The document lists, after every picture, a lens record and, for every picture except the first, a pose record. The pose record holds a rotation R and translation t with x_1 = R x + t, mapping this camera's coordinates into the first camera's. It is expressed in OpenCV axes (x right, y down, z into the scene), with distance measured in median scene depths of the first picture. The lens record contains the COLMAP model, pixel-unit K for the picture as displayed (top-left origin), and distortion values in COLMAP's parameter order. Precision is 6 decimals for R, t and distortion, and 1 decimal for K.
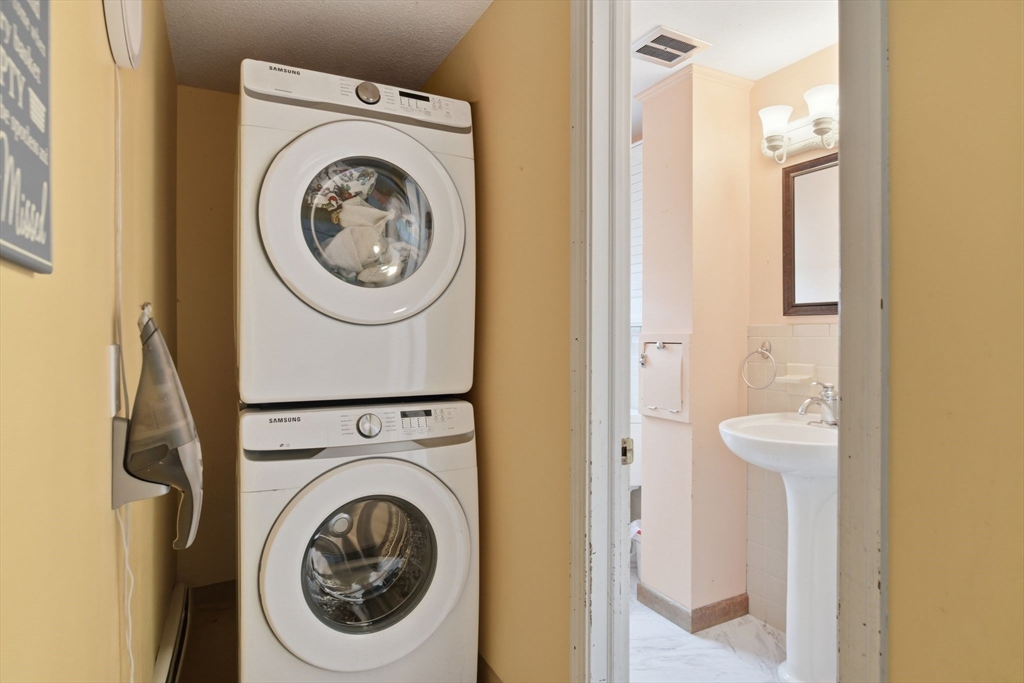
lens RADIAL K [[577.4, 0, 514.9], [0, 577.4, 334.2], [0, 0, 1]] dist [-0.012308, -0.001130]
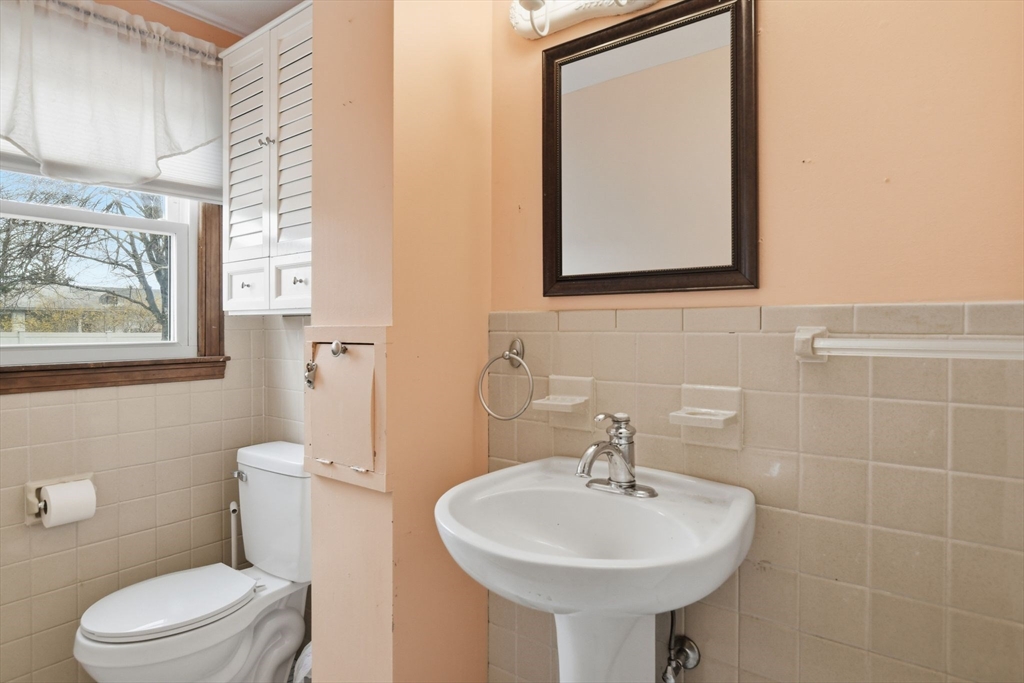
lens RADIAL K [[525.9, 0, 514.2], [0, 525.9, 329.4], [0, 0, 1]] dist [-0.009909, 0.005409]
pose [[0.910282, -0.002372, 0.413983, 0.210394], [0.000613, 0.999990, 0.004383, 0.000025], [-0.413989, -0.003736, 0.910274, 0.511733]]
